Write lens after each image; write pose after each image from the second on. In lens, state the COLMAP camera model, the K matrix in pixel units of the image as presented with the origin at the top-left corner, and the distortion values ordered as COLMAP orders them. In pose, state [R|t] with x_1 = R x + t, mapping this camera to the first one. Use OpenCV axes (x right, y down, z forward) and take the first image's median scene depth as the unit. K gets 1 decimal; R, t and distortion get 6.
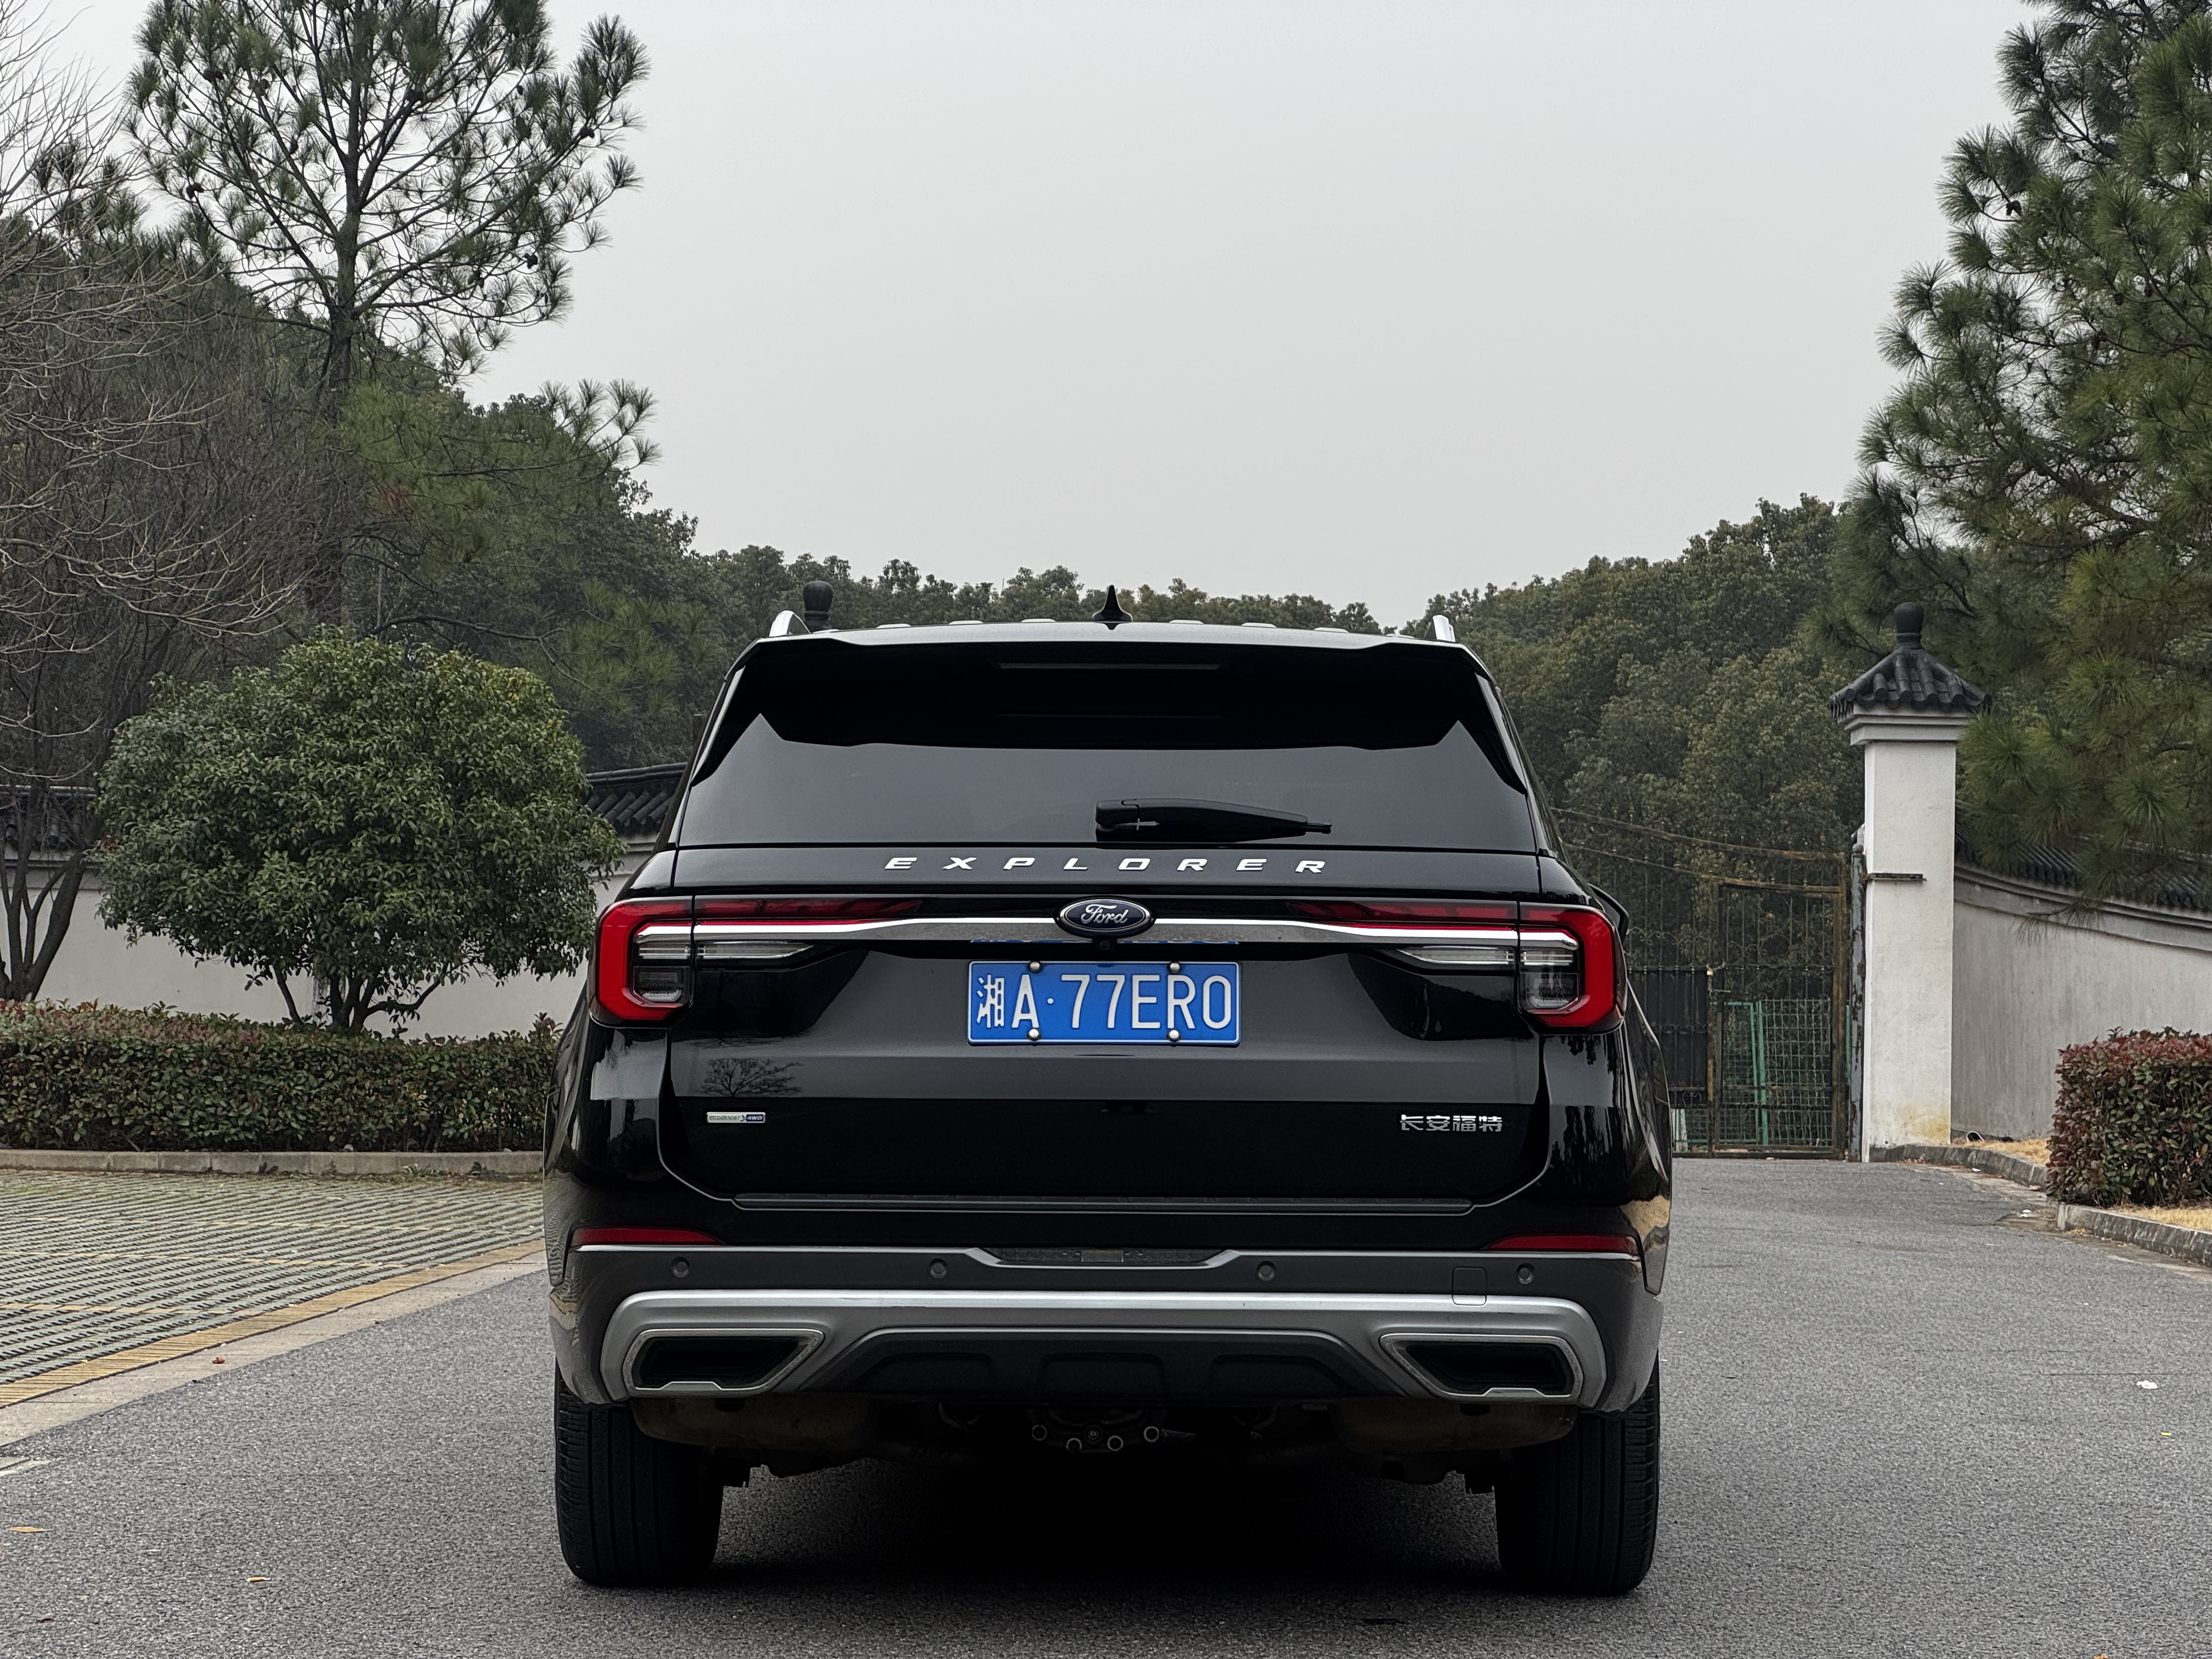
lens RADIAL K [[4959.7, 0, 1115.9], [0, 4959.7, 821.8], [0, 0, 1]] dist [0.178125, 0.000000]
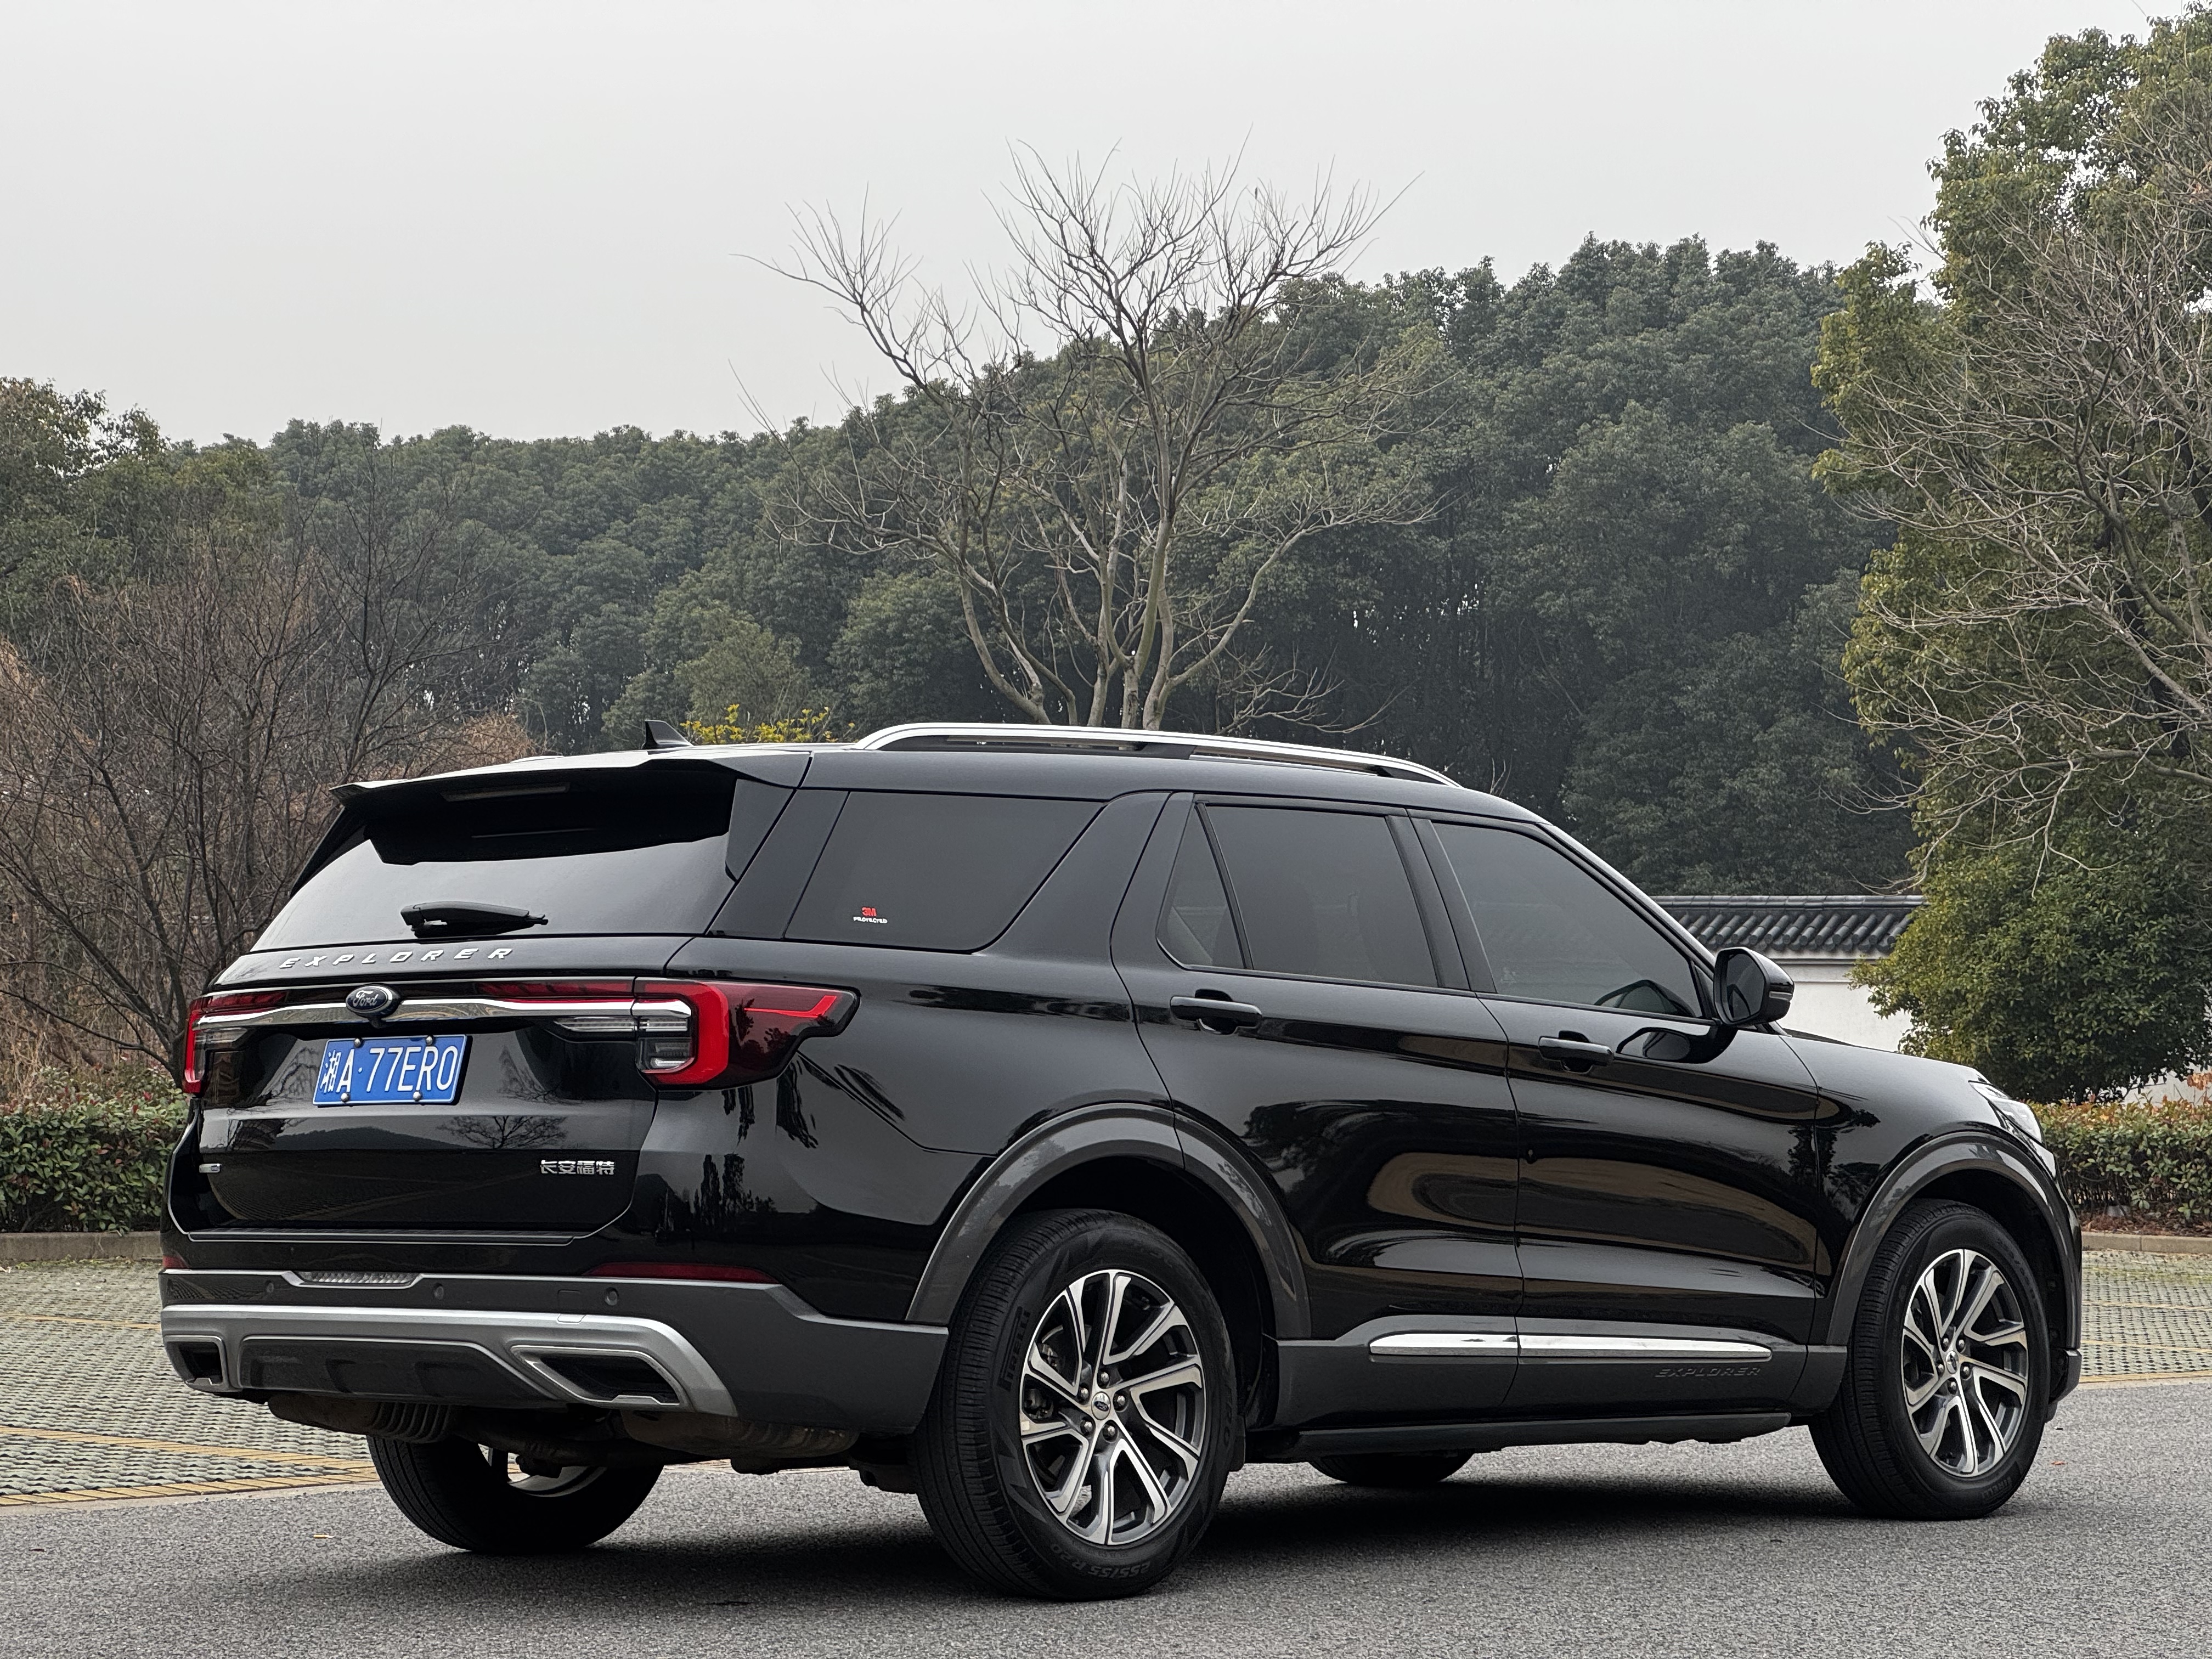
lens RADIAL K [[4959.7, 0, 1115.0], [0, 4959.7, 826.9], [0, 0, 1]] dist [0.178125, 0.000000]
pose [[0.727469, -0.051420, -0.684211, 0.267242], [0.037711, 0.998677, -0.034957, 0.007221], [0.685104, -0.000372, 0.728446, 0.063616]]
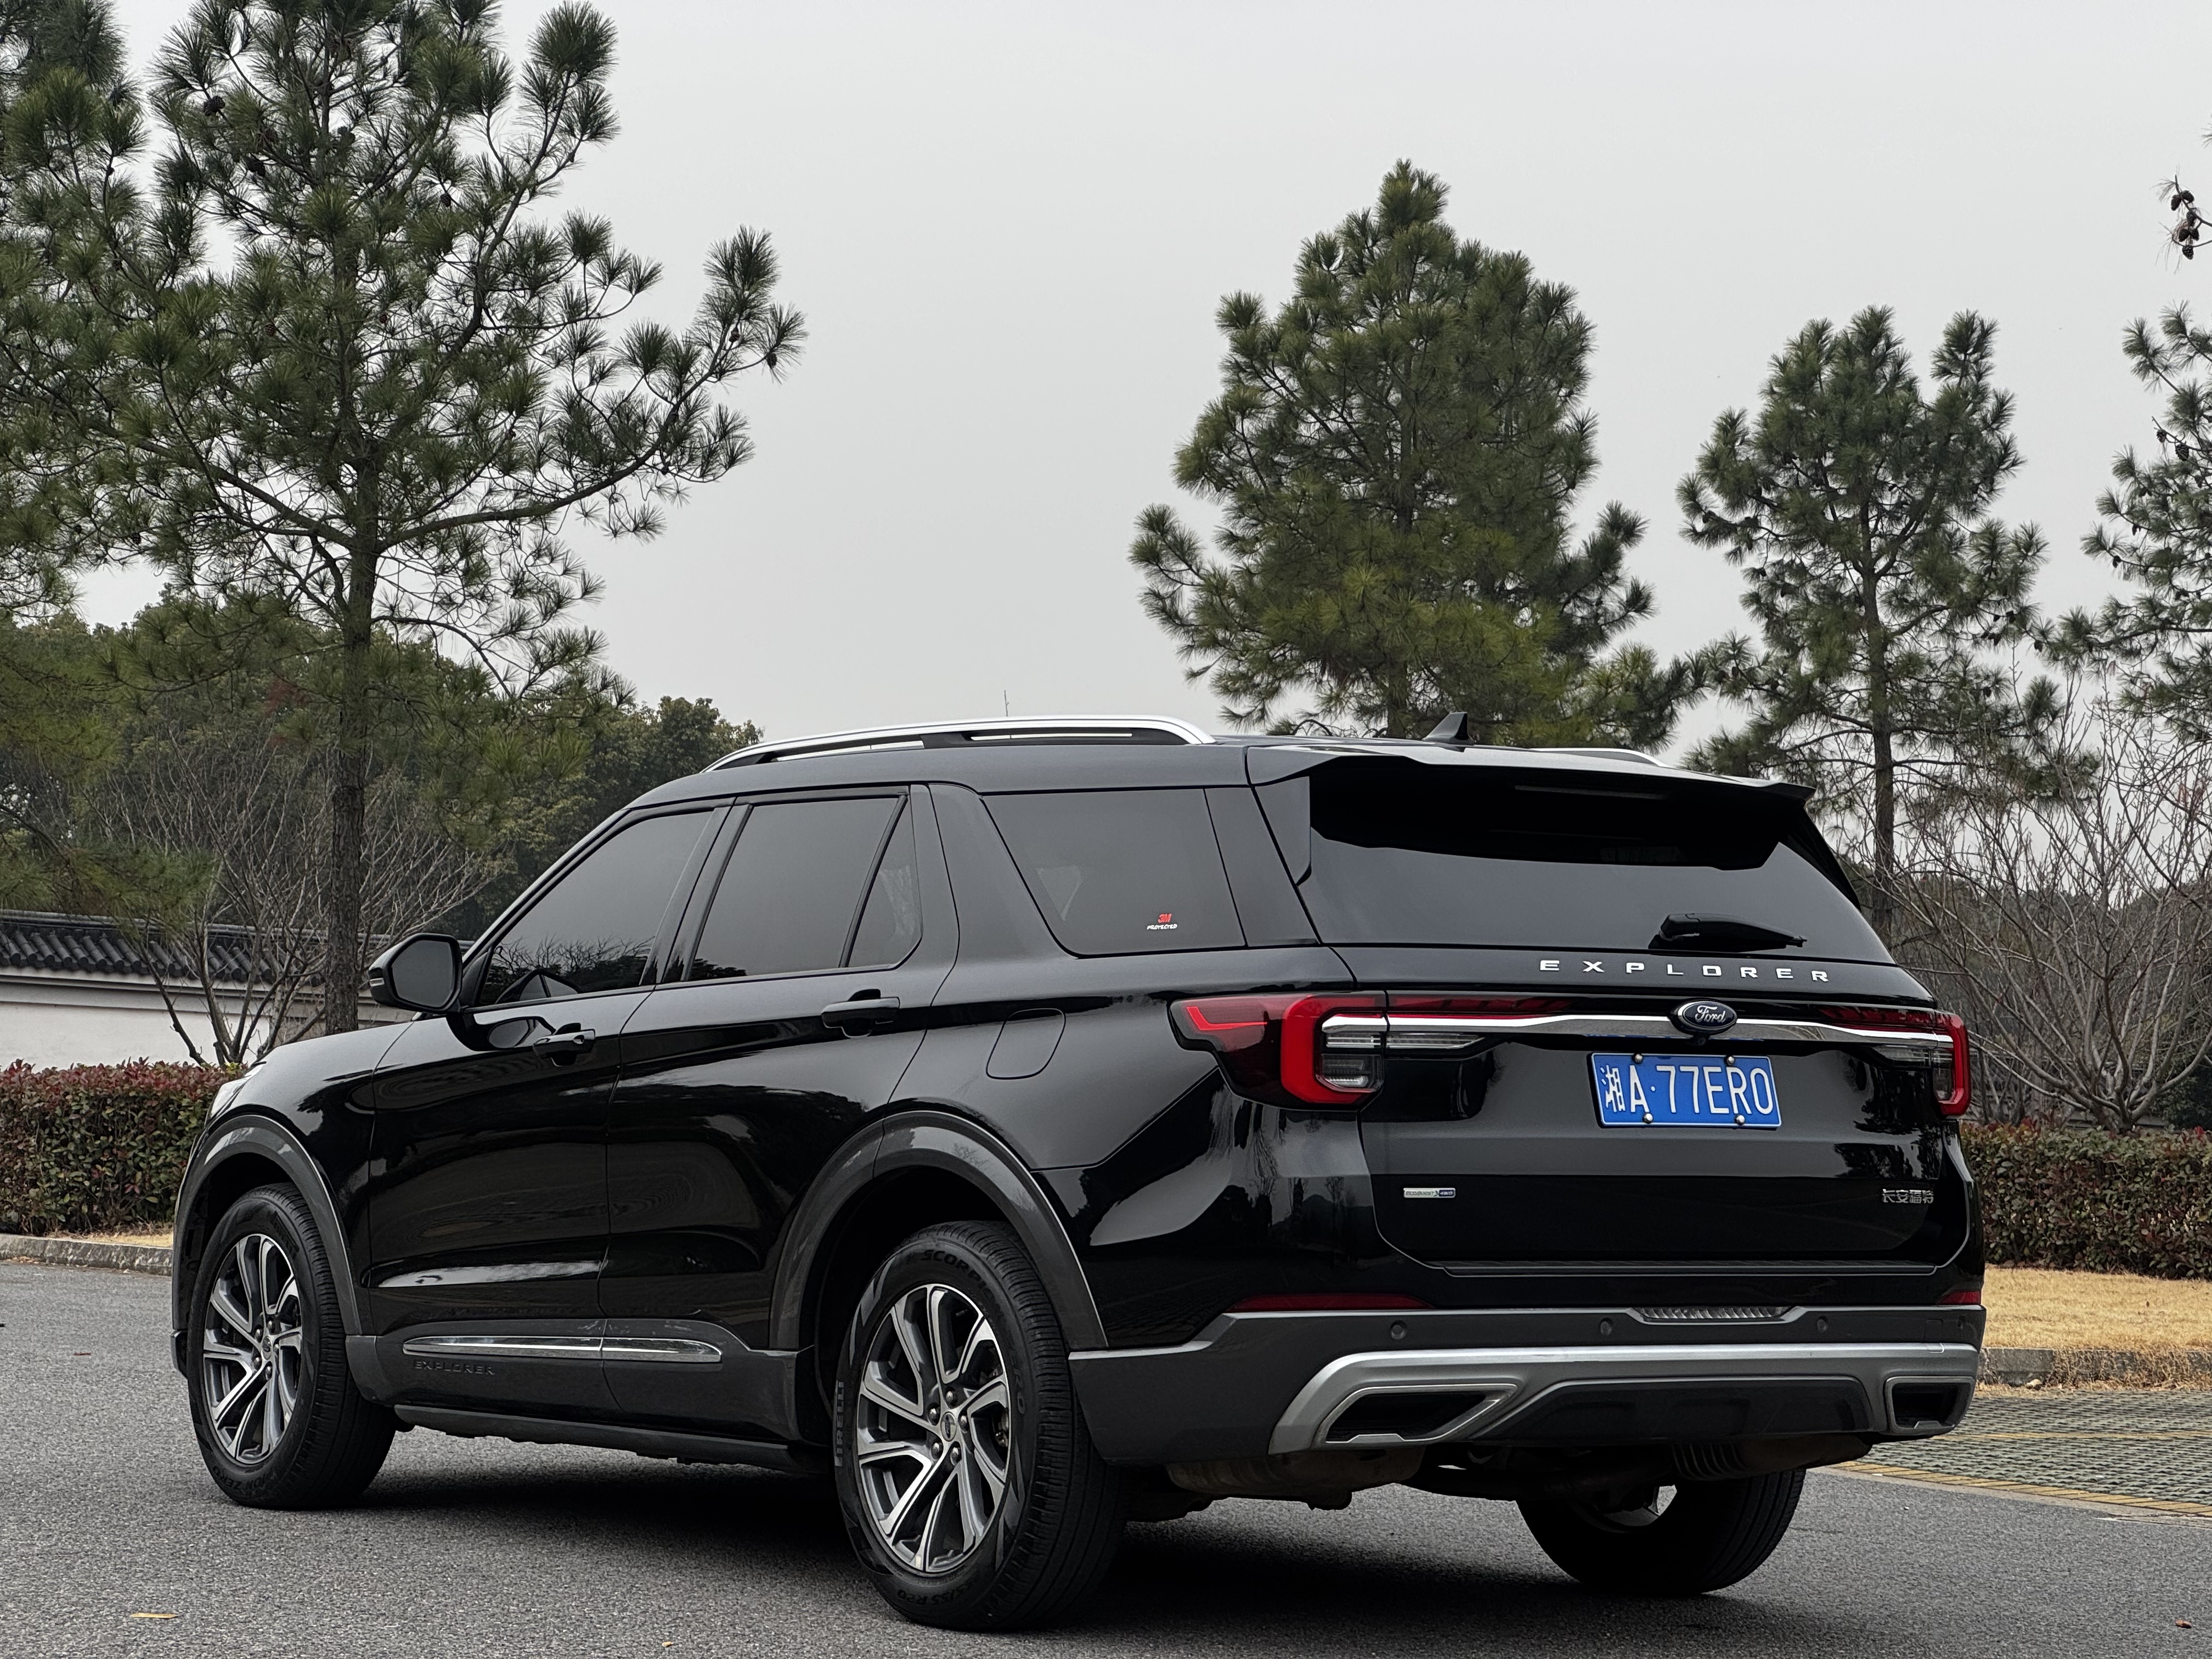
lens RADIAL K [[4959.7, 0, 1113.5], [0, 4959.7, 826.1], [0, 0, 1]] dist [0.178125, 0.000000]
pose [[0.817288, 0.035464, 0.575137, -0.213008], [-0.034938, 0.999318, -0.011973, -0.001709], [-0.575169, -0.010309, 0.817970, 0.038455]]
